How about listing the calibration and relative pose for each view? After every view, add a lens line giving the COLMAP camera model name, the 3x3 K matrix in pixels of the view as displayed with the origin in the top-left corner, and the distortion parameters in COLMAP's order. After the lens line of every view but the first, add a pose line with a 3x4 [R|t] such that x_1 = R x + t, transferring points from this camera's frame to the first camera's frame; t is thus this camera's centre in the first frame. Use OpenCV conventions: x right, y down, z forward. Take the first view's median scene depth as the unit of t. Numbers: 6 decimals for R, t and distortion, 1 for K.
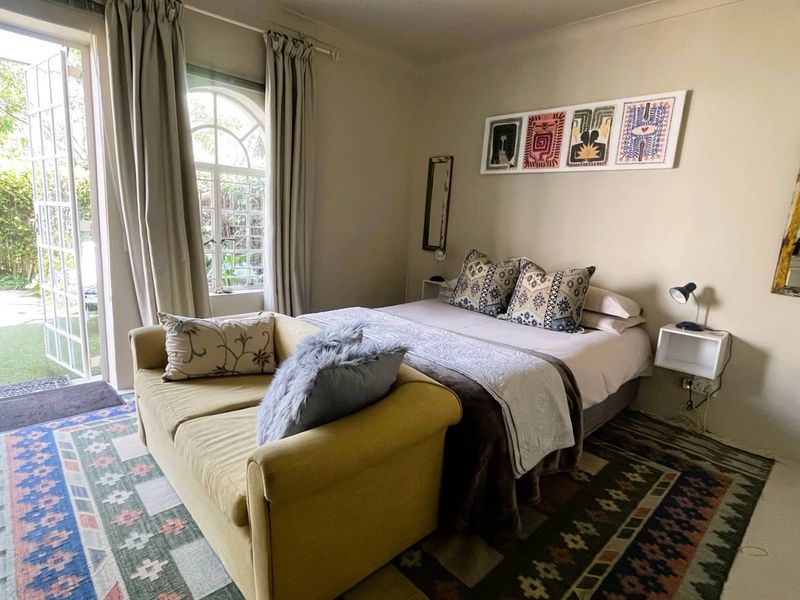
lens RADIAL K [[431.1, 0, 398.5], [0, 431.1, 297.2], [0, 0, 1]] dist [-0.003170, -0.000686]
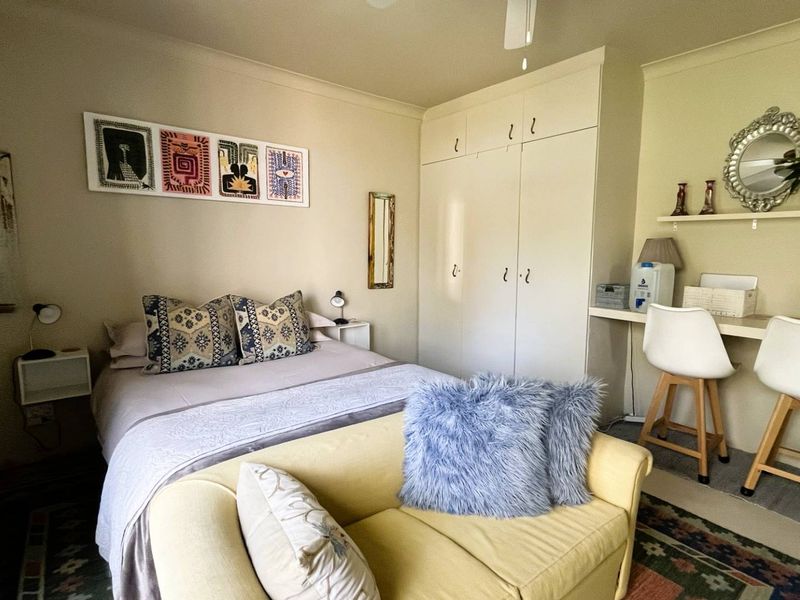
lens RADIAL K [[423.3, 0, 424.4], [0, 423.3, 297.3], [0, 0, 1]] dist [-0.000644, 0.000240]
pose [[0.085006, -0.172146, 0.981397, -0.576622], [0.170455, 0.972954, 0.155900, -0.159325], [-0.981692, 0.154032, 0.112050, 0.504162]]
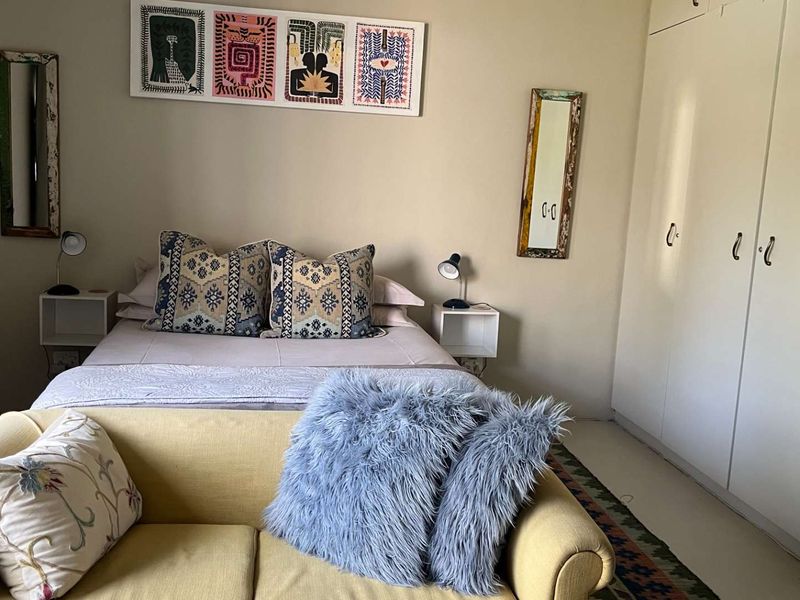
lens RADIAL K [[786.5, 0, 400.0], [0, 786.5, 300.0], [0, 0, 1]] dist [0.029333, -0.014101]
pose [[0.589816, -0.148659, 0.793737, -0.567899], [0.126050, 0.987810, 0.091340, -0.087406], [-0.797639, 0.046177, 0.601364, 0.130356]]
